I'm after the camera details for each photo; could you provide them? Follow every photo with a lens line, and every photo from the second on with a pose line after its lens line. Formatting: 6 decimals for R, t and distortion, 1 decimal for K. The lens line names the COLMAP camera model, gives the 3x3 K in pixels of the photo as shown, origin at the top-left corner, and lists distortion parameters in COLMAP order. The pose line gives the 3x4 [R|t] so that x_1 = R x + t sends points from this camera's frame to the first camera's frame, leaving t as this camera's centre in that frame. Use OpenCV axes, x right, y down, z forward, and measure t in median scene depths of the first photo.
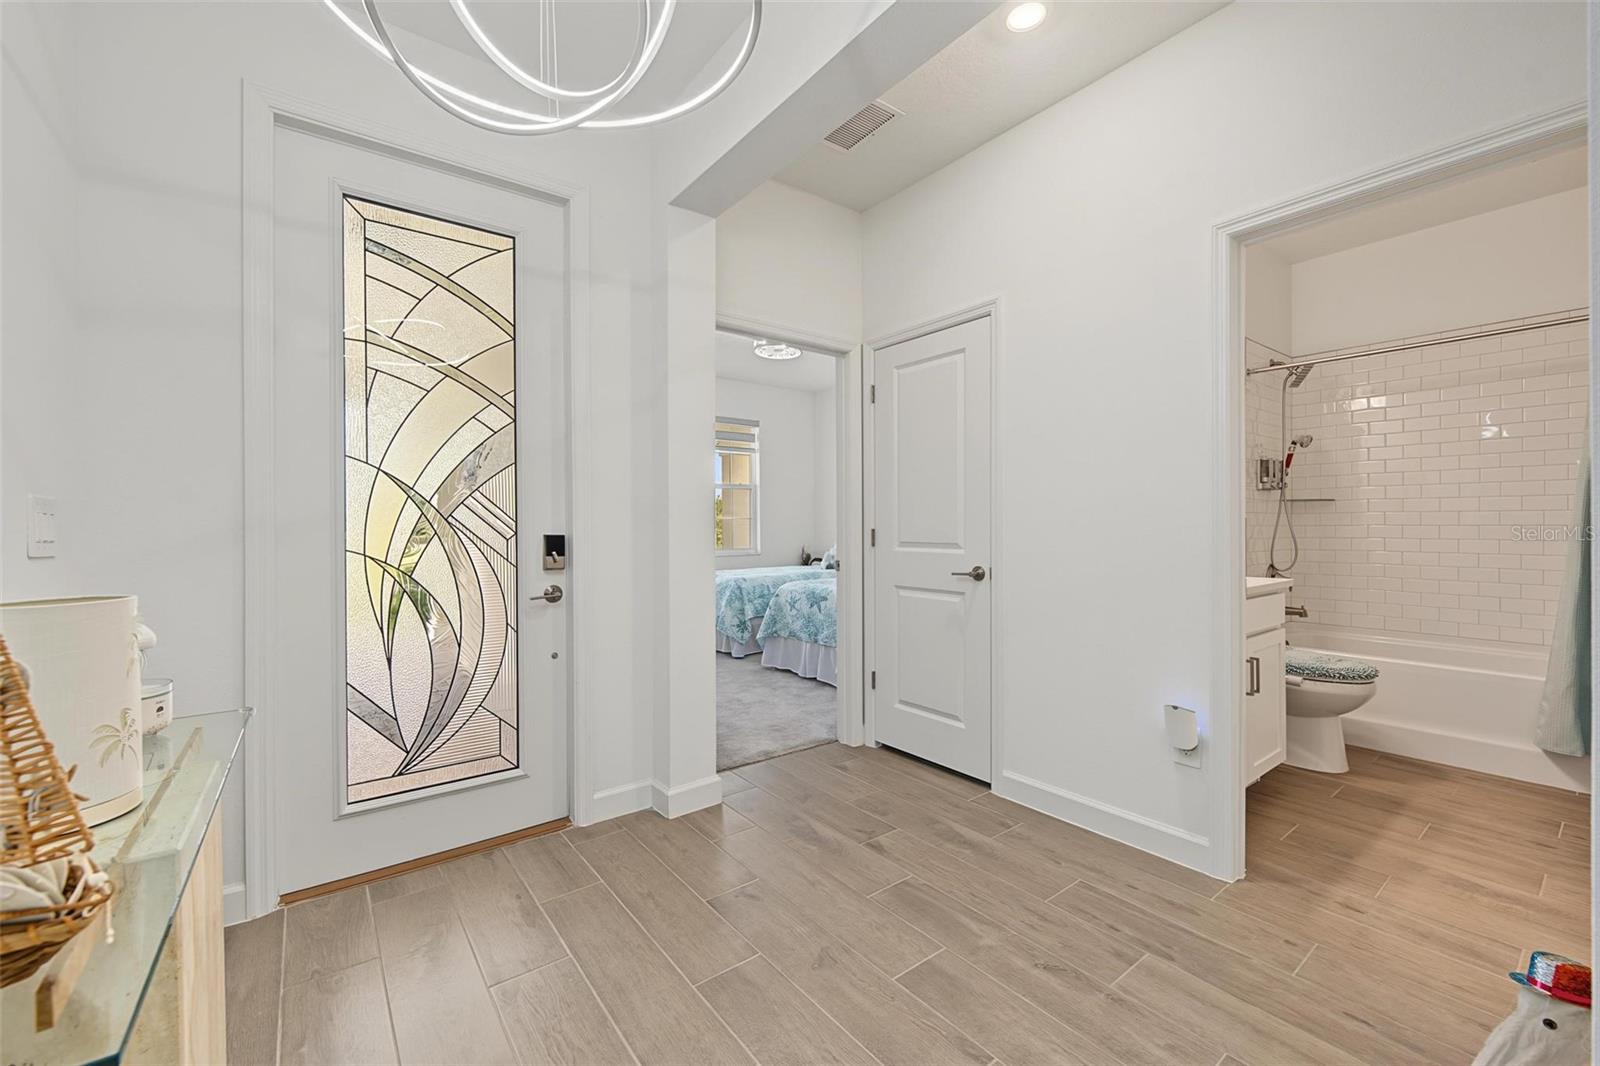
lens RADIAL K [[652.2, 0, 792.5], [0, 652.2, 531.2], [0, 0, 1]] dist [-0.000750, 0.000028]
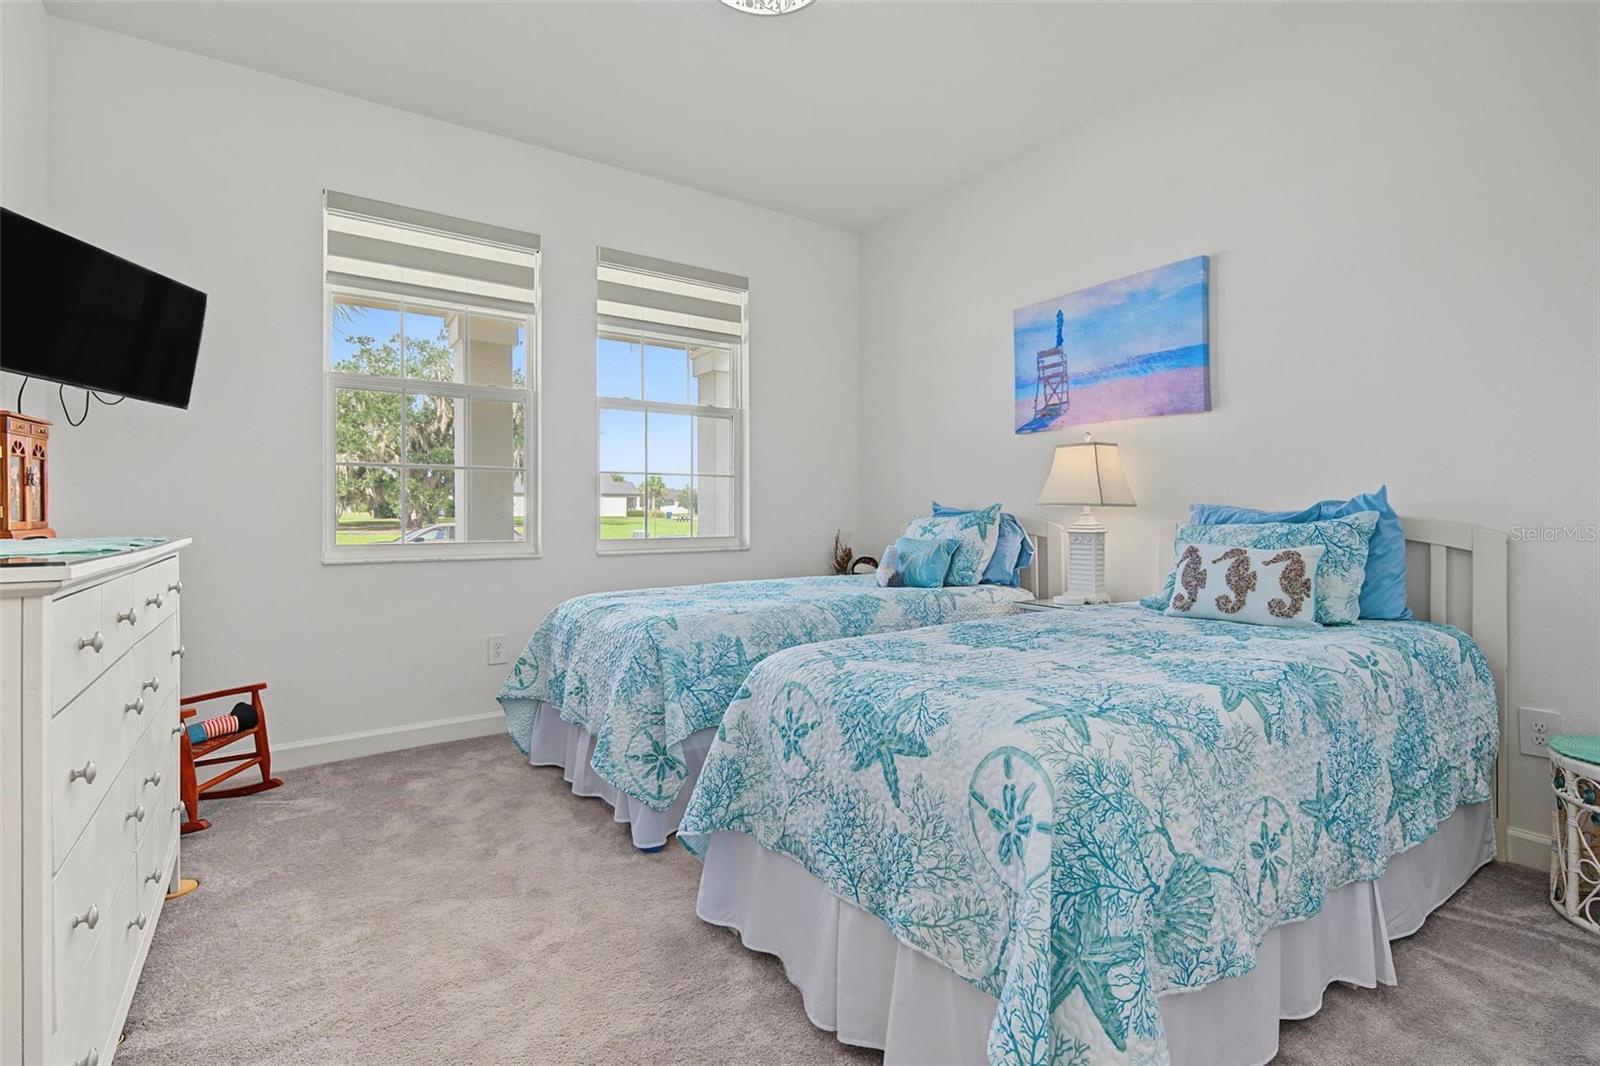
lens RADIAL K [[755.5, 0, 802.8], [0, 755.5, 516.7], [0, 0, 1]] dist [0.004543, 0.000063]
pose [[0.999394, 0.003826, -0.034591, 0.015054], [-0.003786, 0.999992, 0.001231, 0.015361], [0.034595, -0.001099, 0.999401, 0.652879]]
